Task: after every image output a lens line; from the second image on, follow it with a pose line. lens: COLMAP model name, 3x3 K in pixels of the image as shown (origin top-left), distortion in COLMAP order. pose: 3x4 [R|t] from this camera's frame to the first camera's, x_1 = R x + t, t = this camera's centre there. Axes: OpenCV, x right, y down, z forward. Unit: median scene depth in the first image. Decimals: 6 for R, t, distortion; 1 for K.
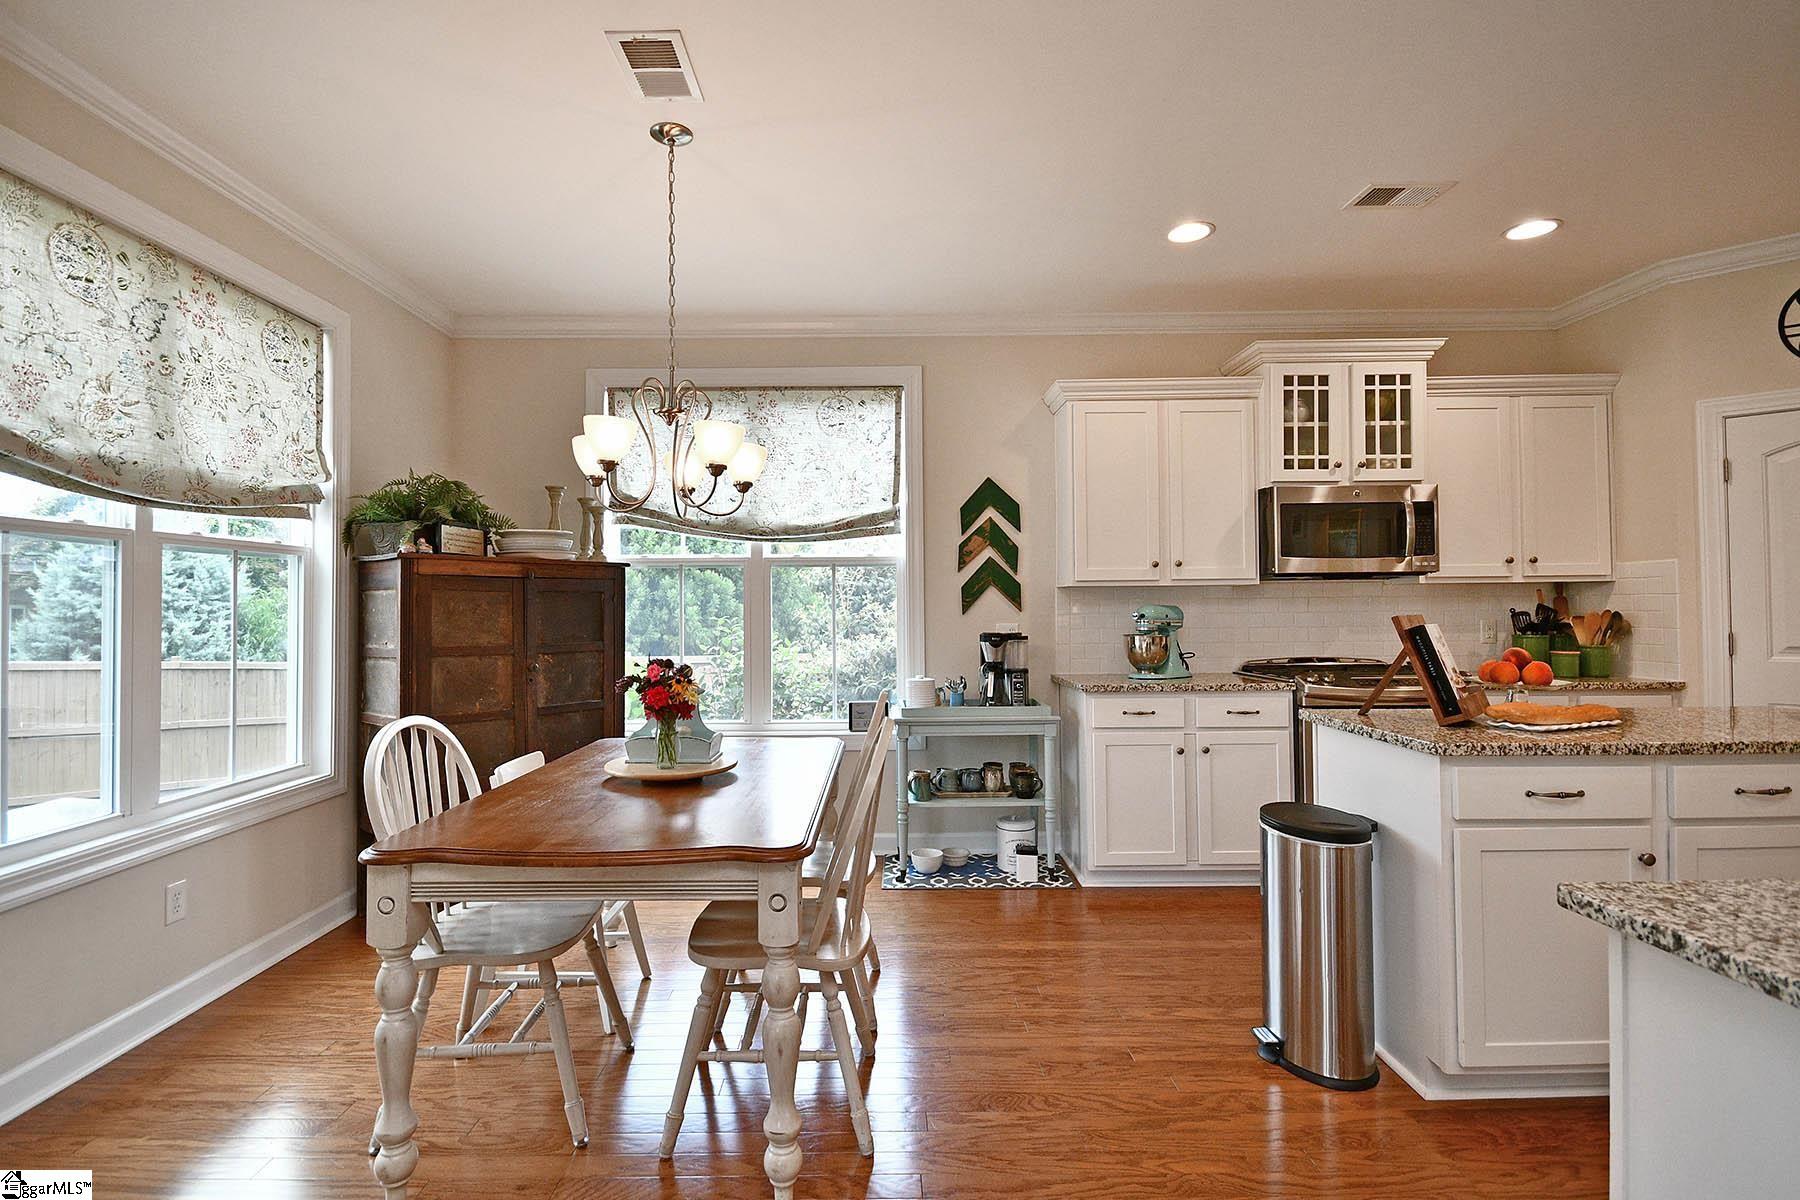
lens RADIAL K [[833.8, 0, 890.5], [0, 833.8, 599.4], [0, 0, 1]] dist [0.001463, -0.005067]
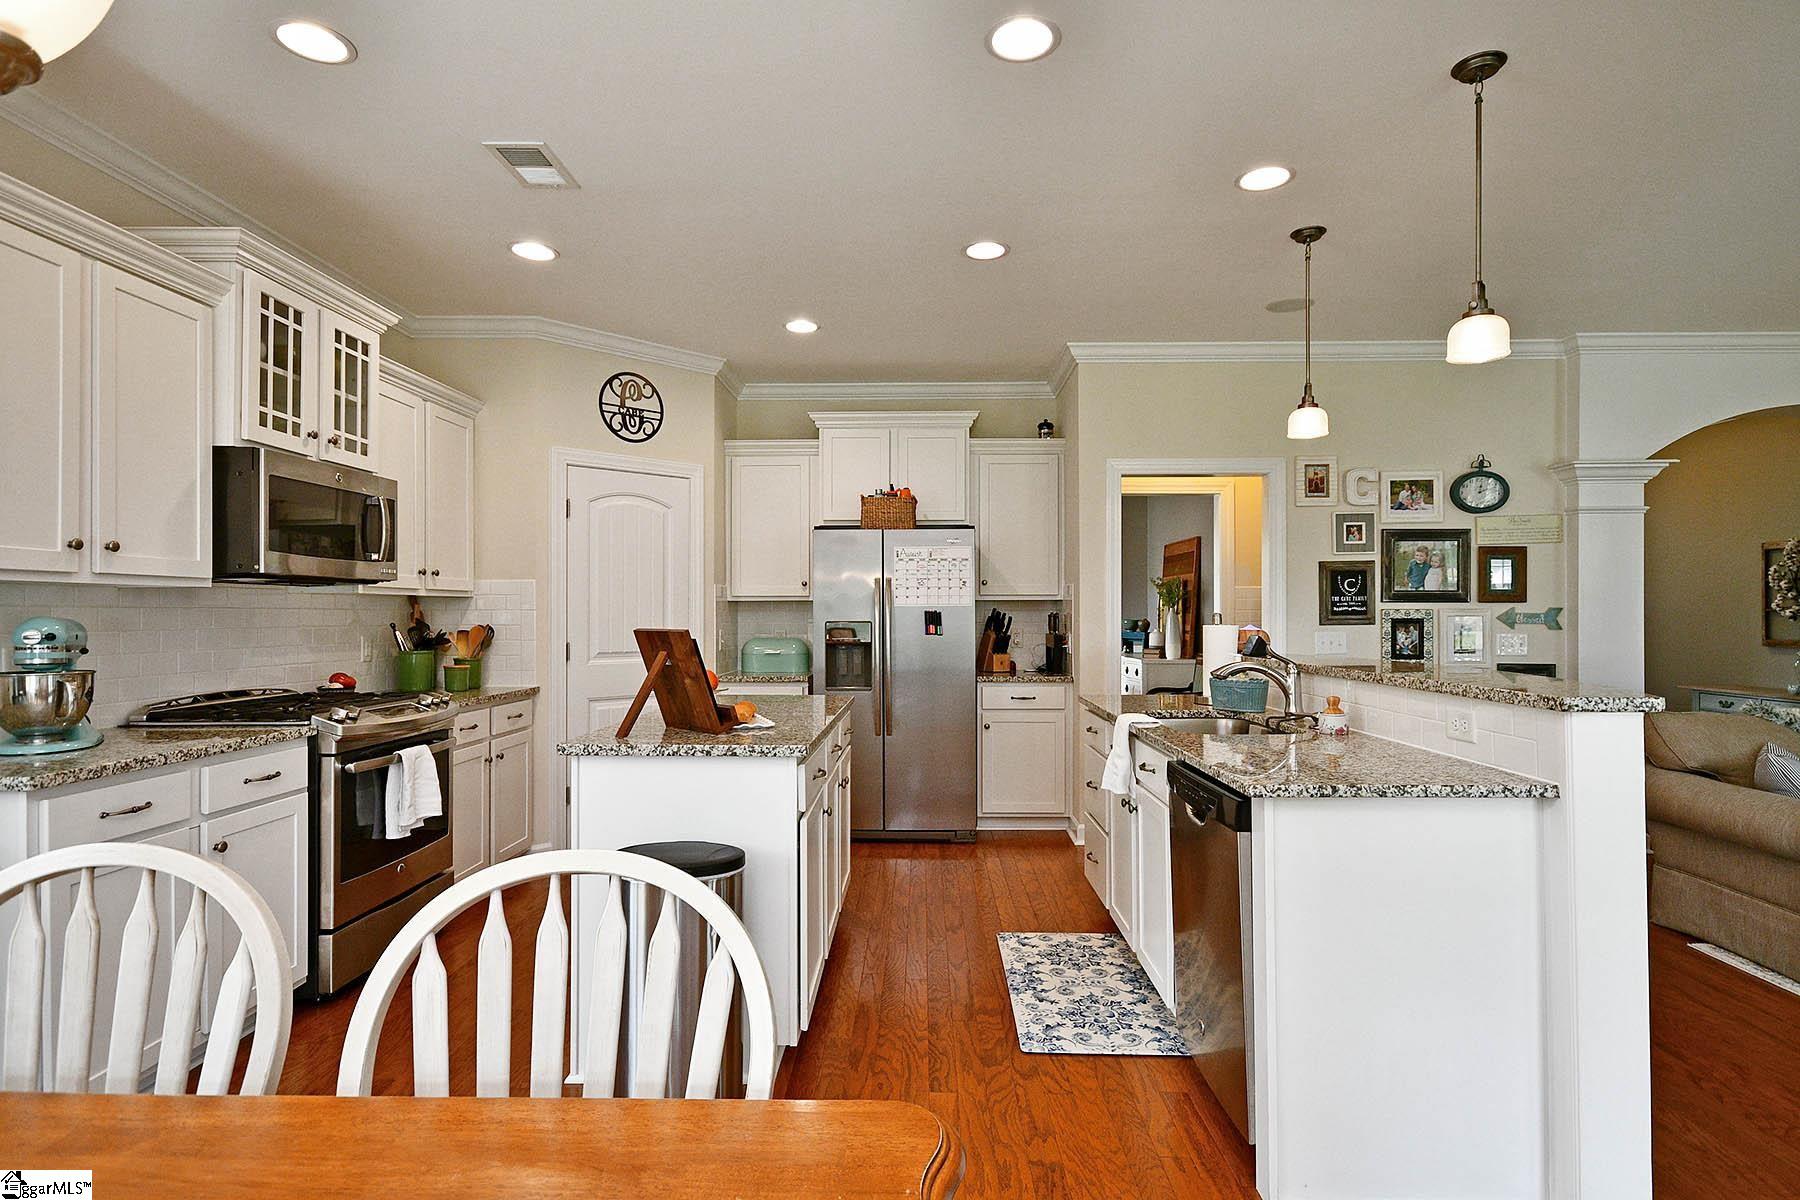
lens RADIAL K [[921.3, 0, 905.4], [0, 921.3, 598.2], [0, 0, 1]] dist [0.002126, 0.000827]
pose [[0.033782, 0.028114, 0.999034, -0.280467], [-0.009440, 0.999569, -0.027810, 0.006423], [-0.999385, -0.008492, 0.034033, 0.425479]]
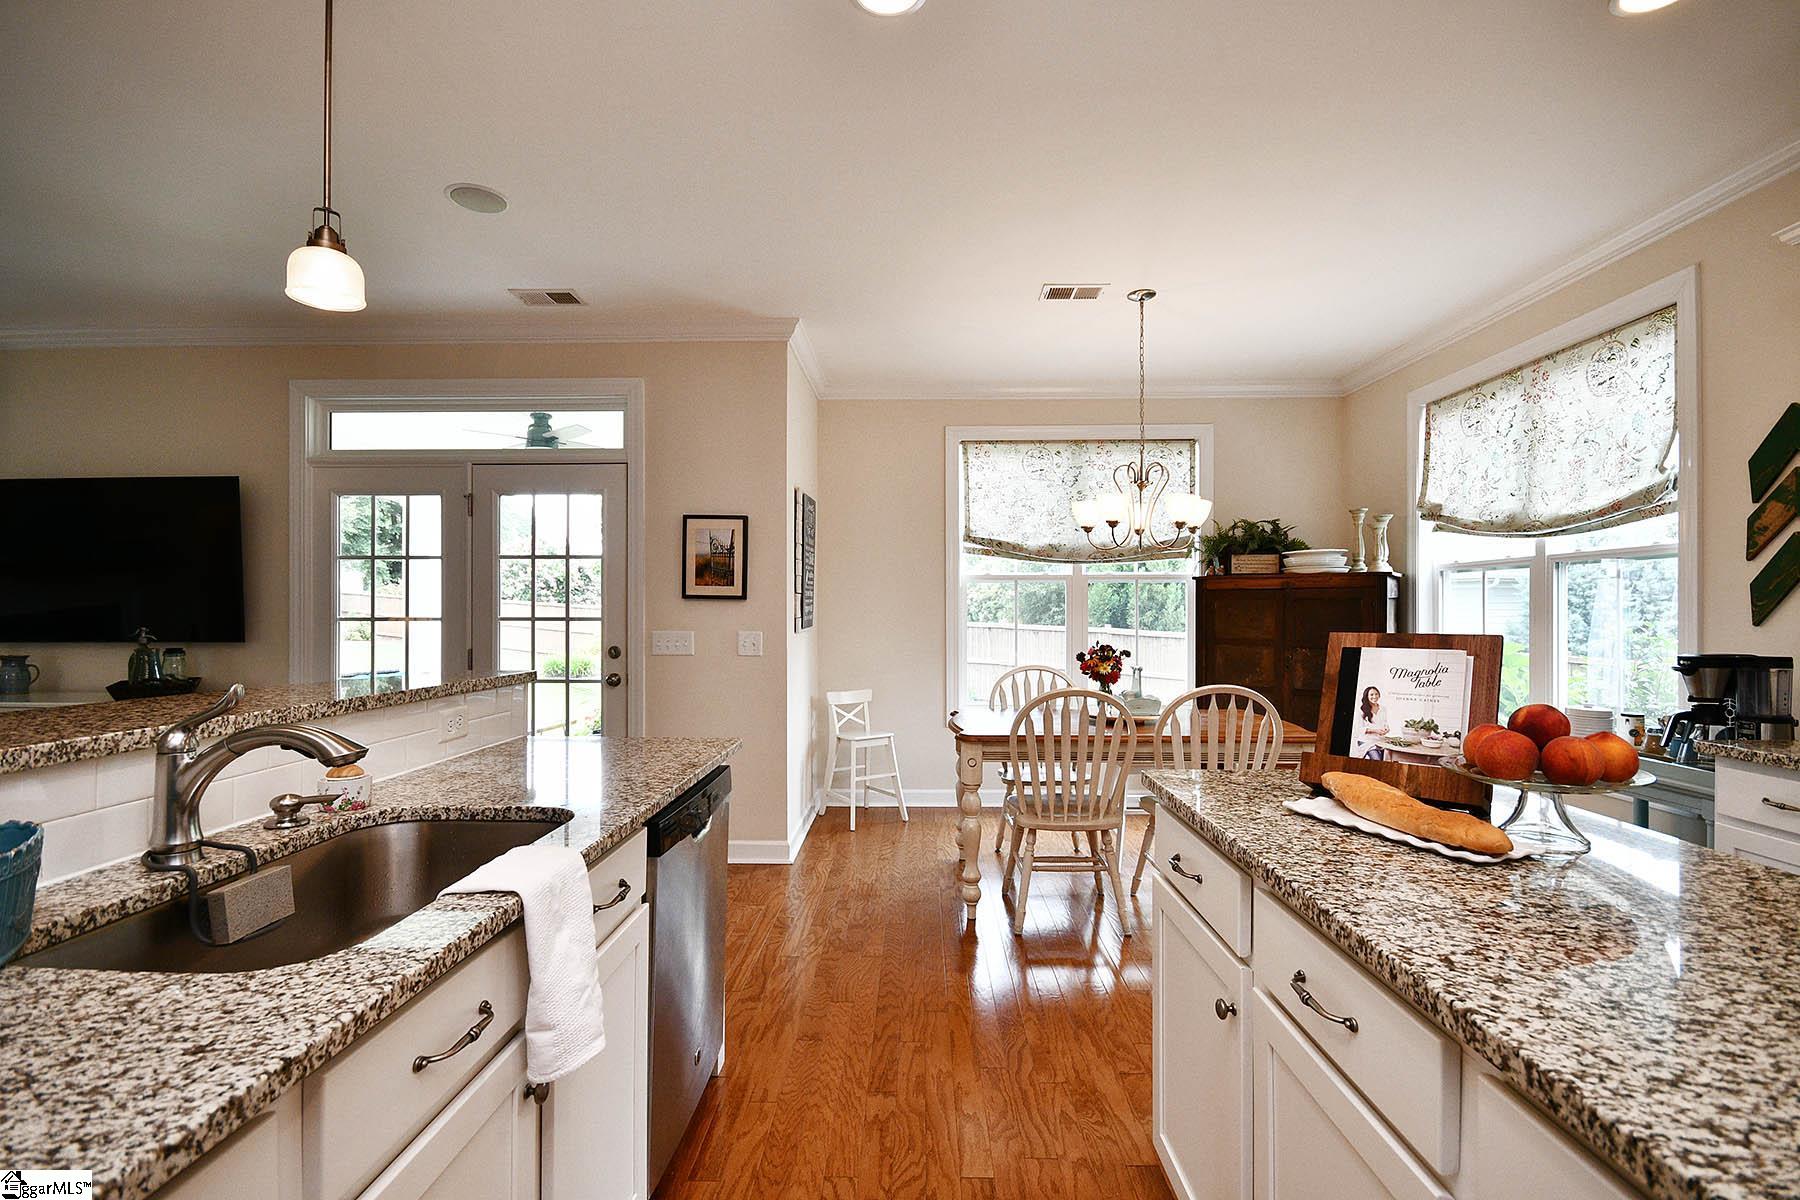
lens RADIAL K [[833.8, 0, 904.1], [0, 833.8, 597.7], [0, 0, 1]] dist [0.001463, -0.005067]
pose [[-0.026719, -0.010291, -0.999590, 0.802551], [0.009891, 0.999895, -0.010559, -0.003812], [0.999594, -0.010169, -0.026614, 0.392533]]
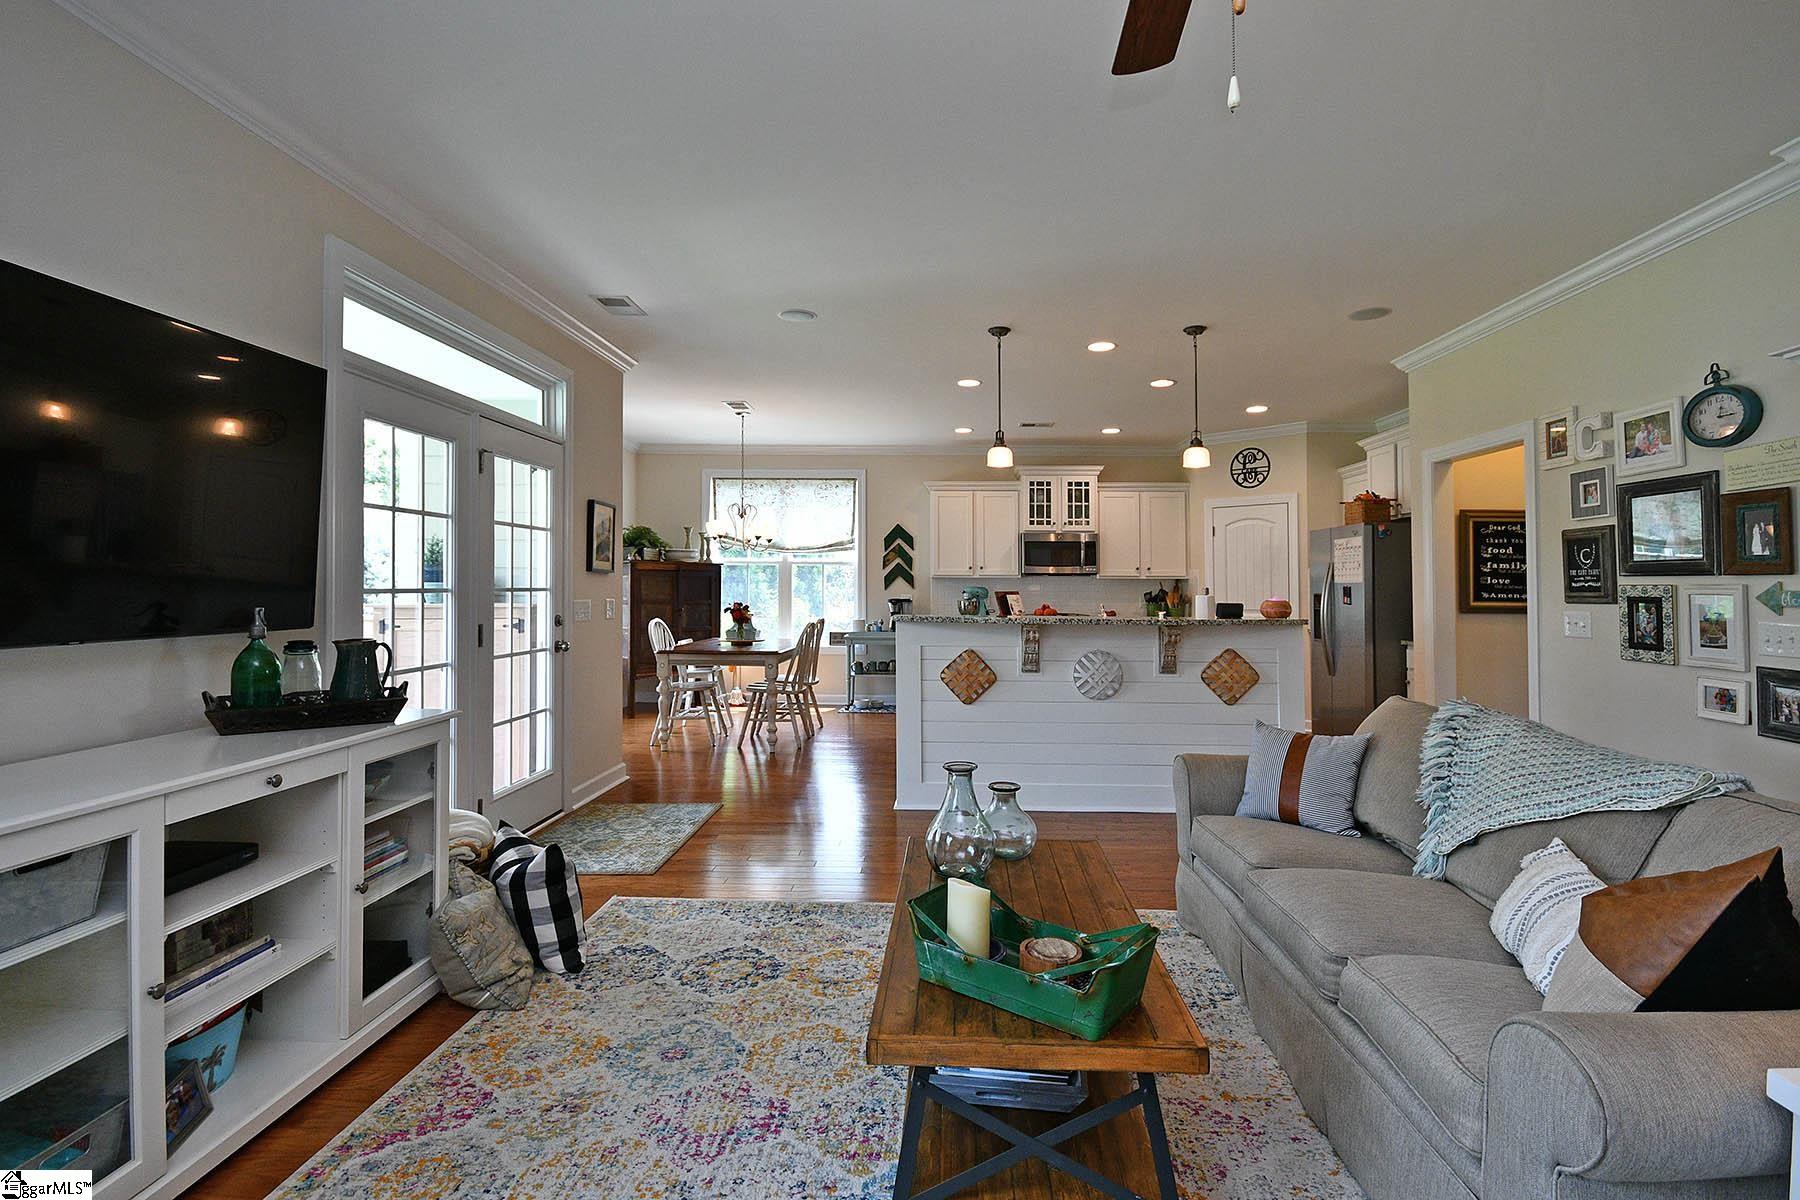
lens RADIAL K [[835.8, 0, 981.1], [0, 835.8, 579.0], [0, 0, 1]] dist [-0.005102, -0.001258]
pose [[0.999702, 0.016101, 0.018324, 0.309026], [-0.016123, 0.999869, 0.001069, -0.016675], [-0.018304, -0.001364, 0.999832, -1.152740]]
